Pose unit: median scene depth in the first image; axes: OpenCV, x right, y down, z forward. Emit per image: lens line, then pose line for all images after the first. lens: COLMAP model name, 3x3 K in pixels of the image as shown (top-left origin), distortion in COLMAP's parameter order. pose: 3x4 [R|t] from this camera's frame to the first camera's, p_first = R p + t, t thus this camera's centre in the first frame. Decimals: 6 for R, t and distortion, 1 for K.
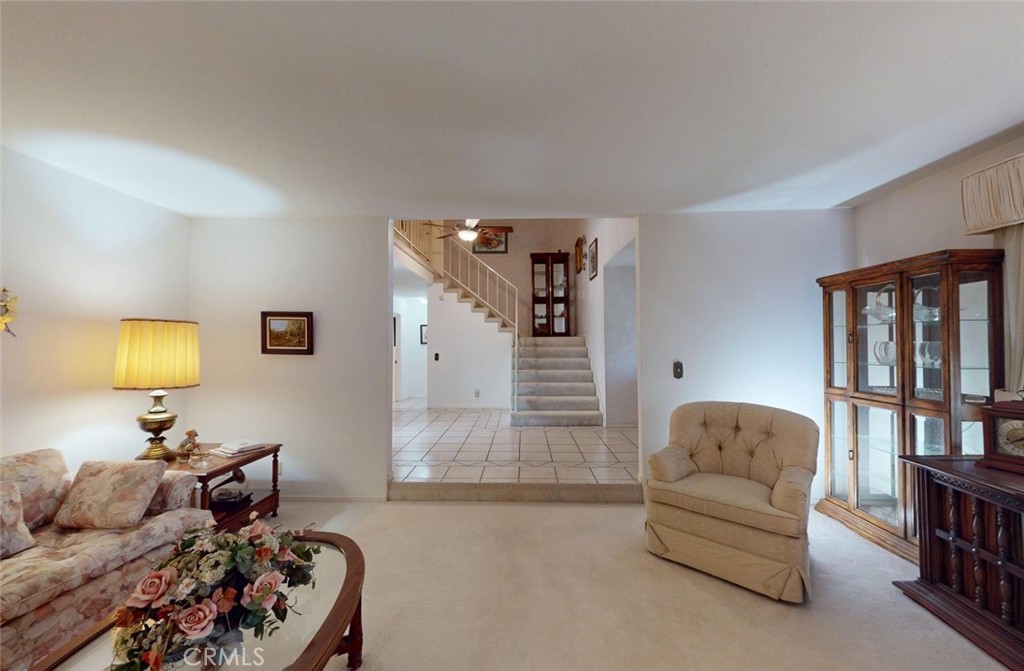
lens RADIAL K [[379.2, 0, 512.0], [0, 379.2, 335.5], [0, 0, 1]] dist [-0.000851, -0.000075]
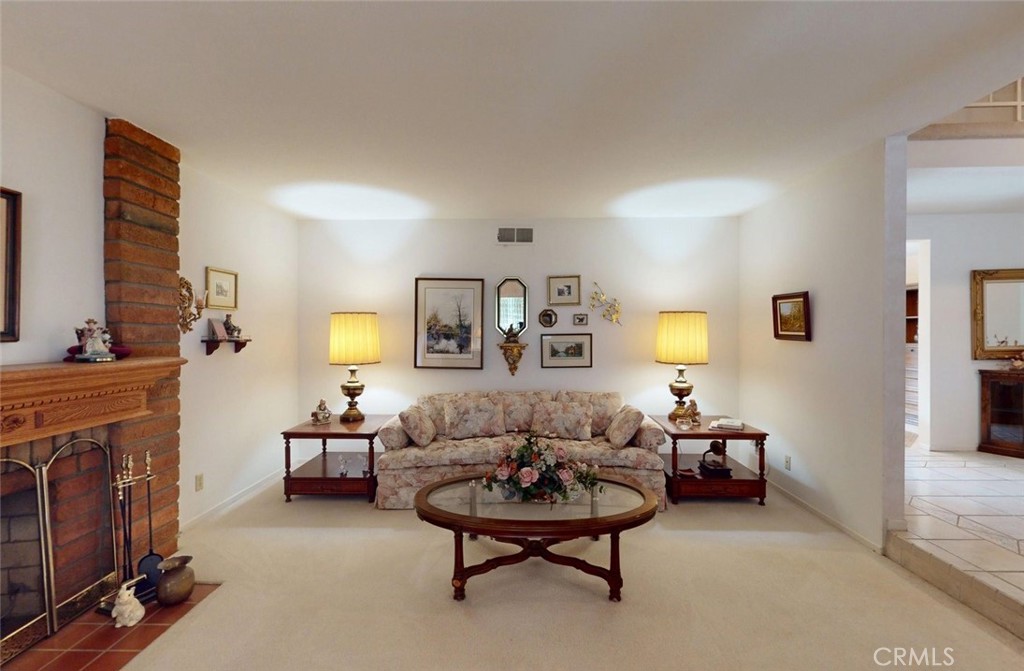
lens RADIAL K [[442.9, 0, 512.0], [0, 442.9, 335.5], [0, 0, 1]] dist [0.000570, 0.000133]
pose [[-0.001287, 0.010097, -0.999948, 0.521376], [0.034116, 0.999367, 0.010047, 0.005381], [0.999417, -0.034101, -0.001631, 0.371007]]
